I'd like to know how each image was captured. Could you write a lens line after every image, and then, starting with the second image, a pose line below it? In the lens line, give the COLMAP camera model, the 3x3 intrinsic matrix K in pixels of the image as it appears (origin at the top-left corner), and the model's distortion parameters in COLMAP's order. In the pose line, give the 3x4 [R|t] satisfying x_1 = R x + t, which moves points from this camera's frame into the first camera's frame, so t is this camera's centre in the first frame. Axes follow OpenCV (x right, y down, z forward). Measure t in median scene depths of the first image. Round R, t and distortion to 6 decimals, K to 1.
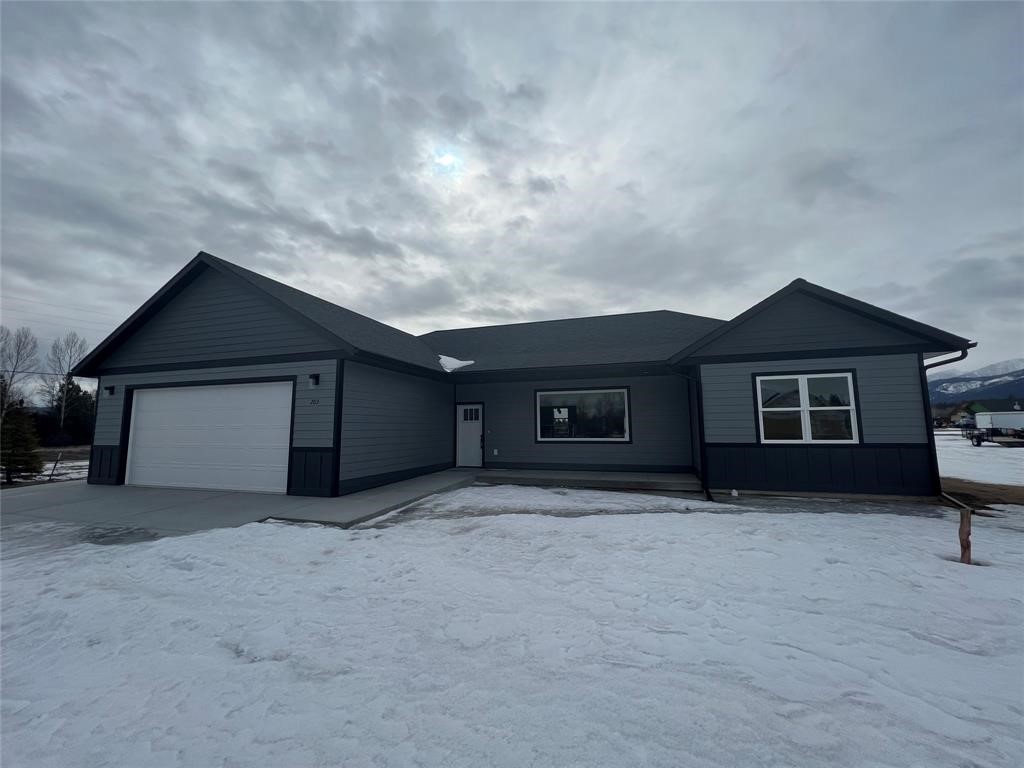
lens RADIAL K [[400.8, 0, 508.7], [0, 400.8, 377.3], [0, 0, 1]] dist [-0.010478, 0.000128]
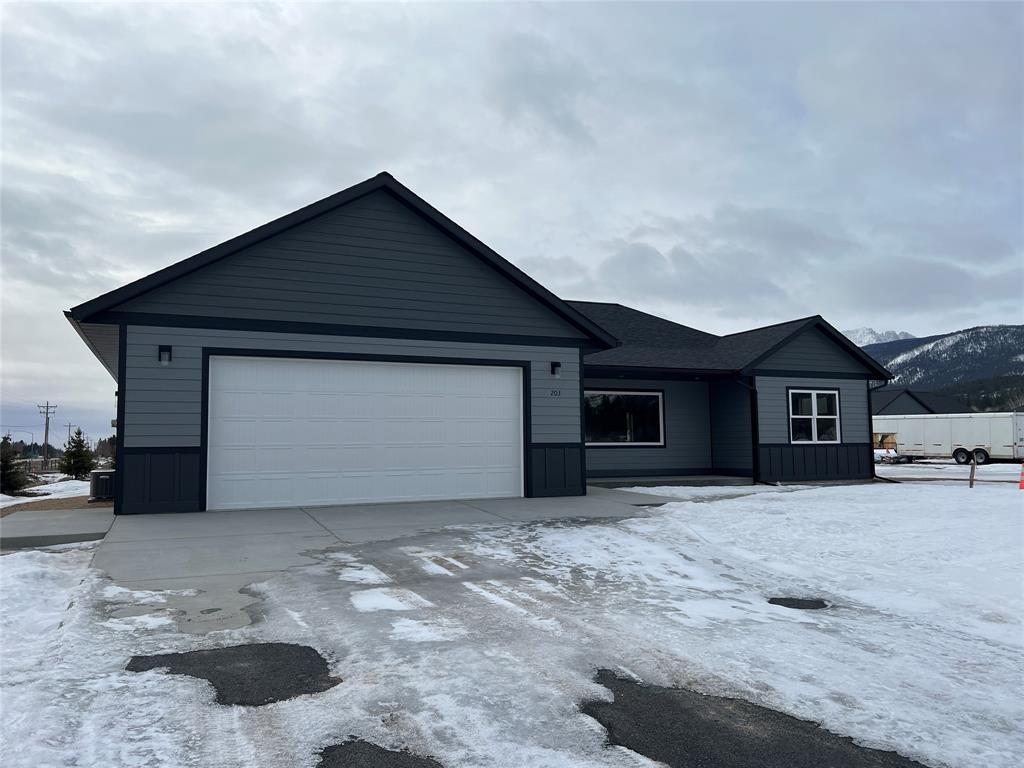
lens RADIAL K [[761.5, 0, 514.3], [0, 761.5, 386.5], [0, 0, 1]] dist [0.040655, -0.001268]
pose [[0.751332, 0.054334, 0.657683, -1.583937], [-0.078558, 0.996882, 0.007387, 0.038936], [-0.655232, -0.057216, 0.753258, -0.213670]]
